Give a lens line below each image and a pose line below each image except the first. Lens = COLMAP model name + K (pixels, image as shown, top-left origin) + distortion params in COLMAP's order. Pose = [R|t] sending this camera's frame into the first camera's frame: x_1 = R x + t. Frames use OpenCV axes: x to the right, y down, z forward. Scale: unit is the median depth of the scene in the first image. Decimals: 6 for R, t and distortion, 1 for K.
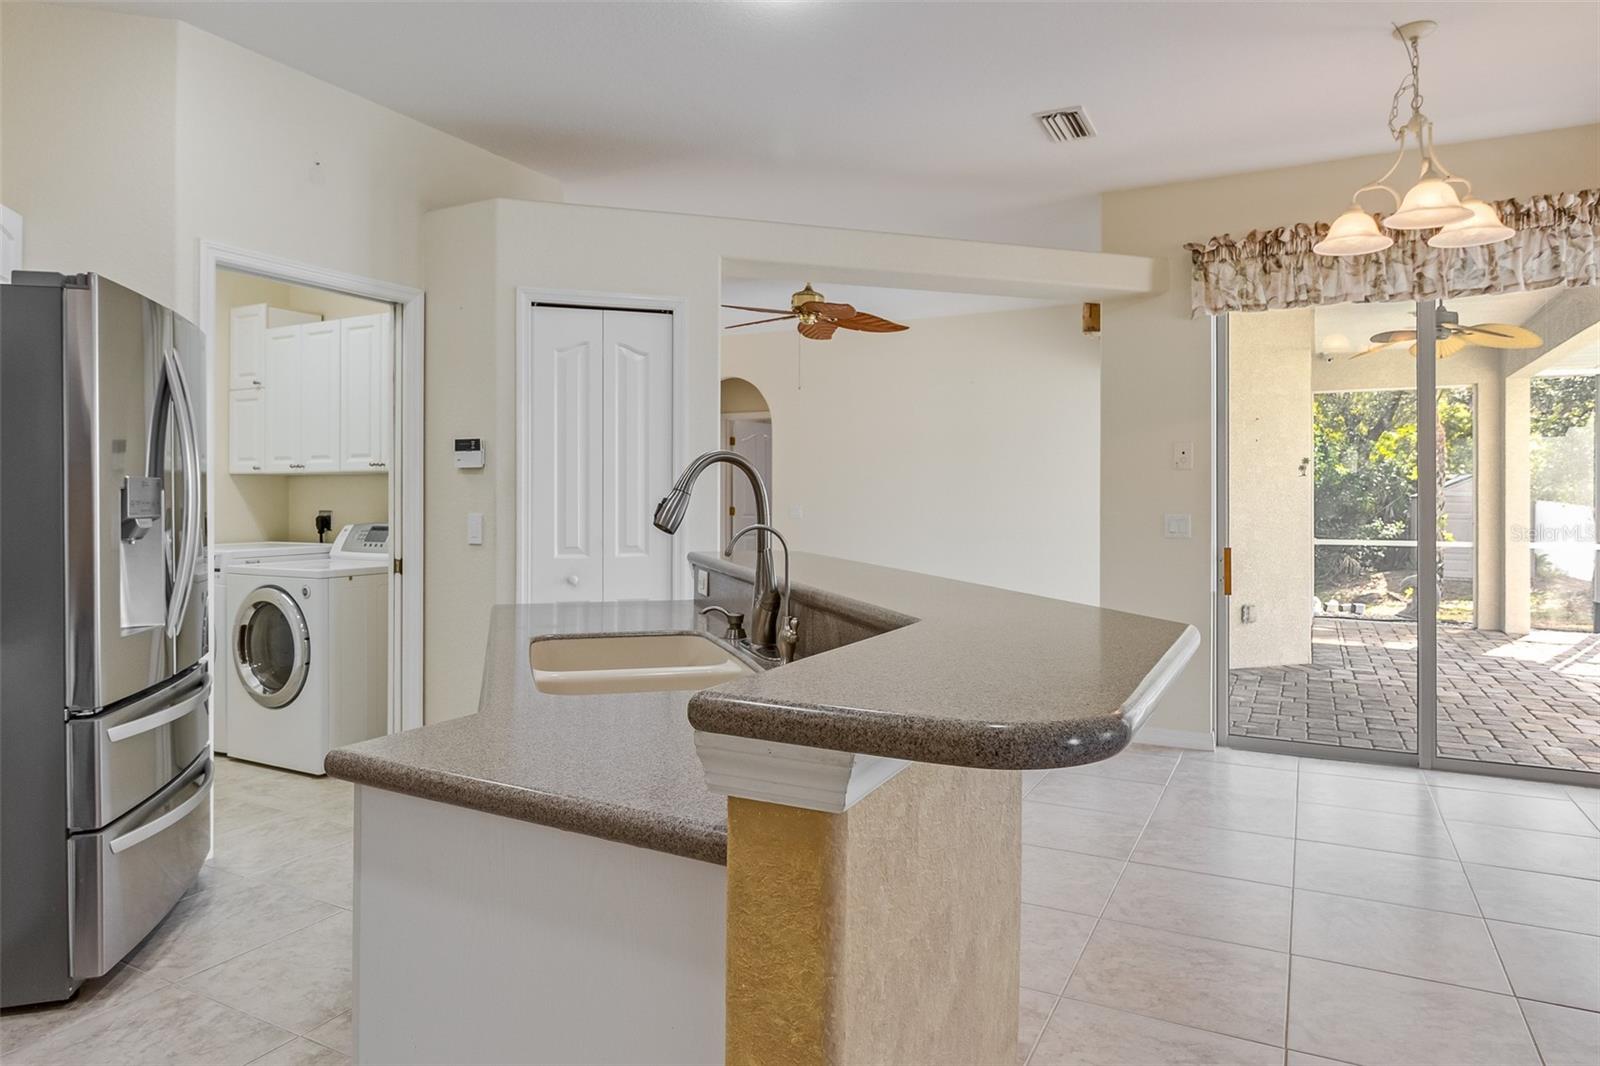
lens RADIAL K [[962.0, 0, 805.6], [0, 962.0, 494.9], [0, 0, 1]] dist [0.006278, -0.007813]
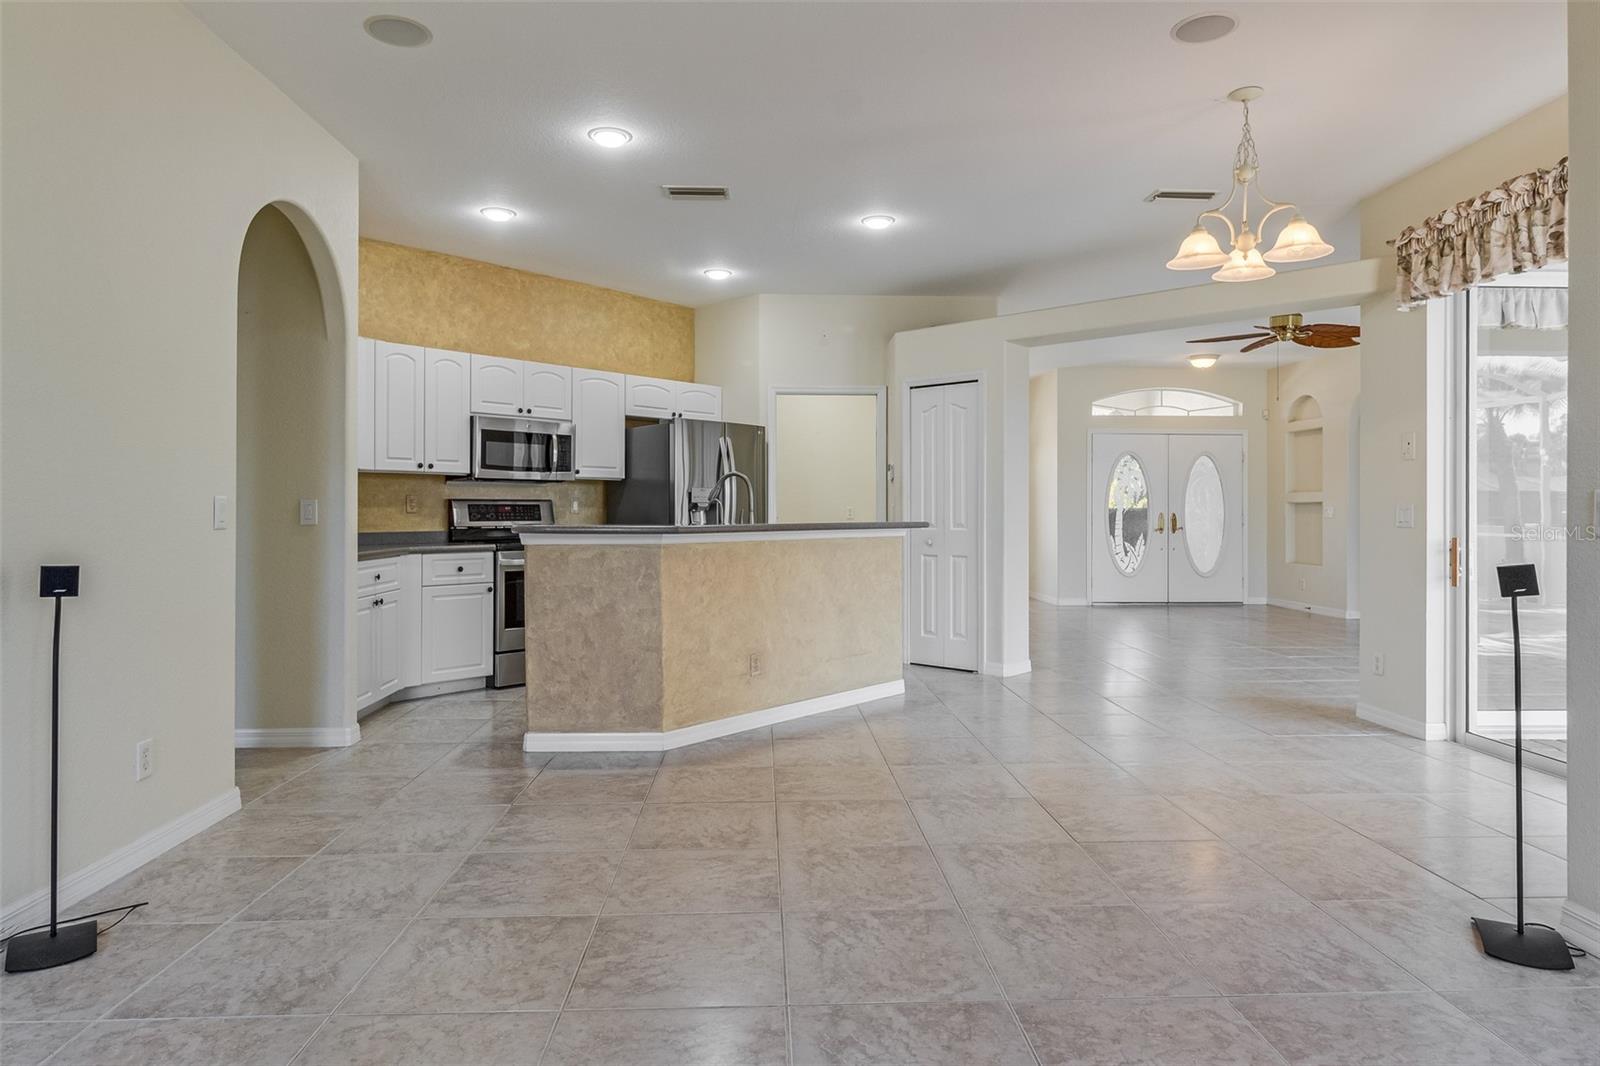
lens RADIAL K [[952.1, 0, 806.0], [0, 952.1, 507.5], [0, 0, 1]] dist [0.003635, -0.003513]
pose [[0.504602, -0.004557, -0.863340, 1.346635], [0.003021, 0.999989, -0.003513, 0.036110], [0.863347, -0.000835, 0.504611, -0.076655]]
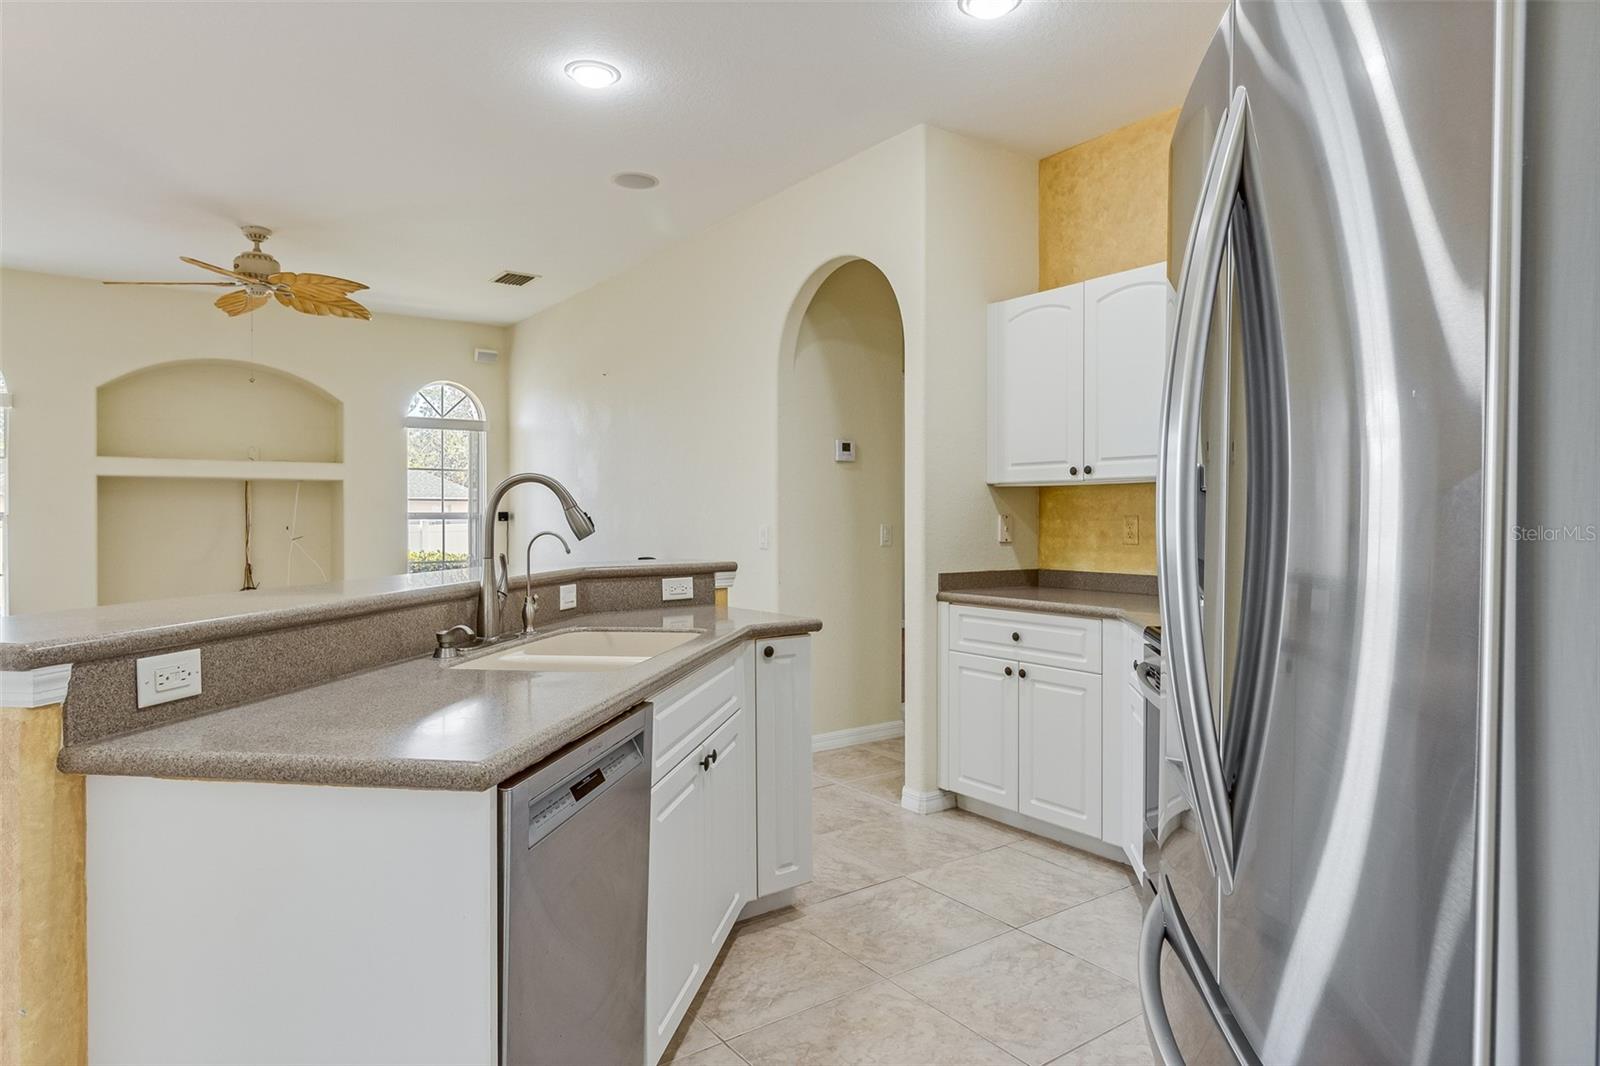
lens RADIAL K [[962.0, 0, 819.3], [0, 962.0, 521.3], [0, 0, 1]] dist [0.006278, -0.007813]
pose [[-0.892773, -0.003906, 0.450489, -0.580661], [-0.002440, 0.999990, 0.003834, 0.006166], [-0.450499, 0.002323, -0.892774, 1.159974]]
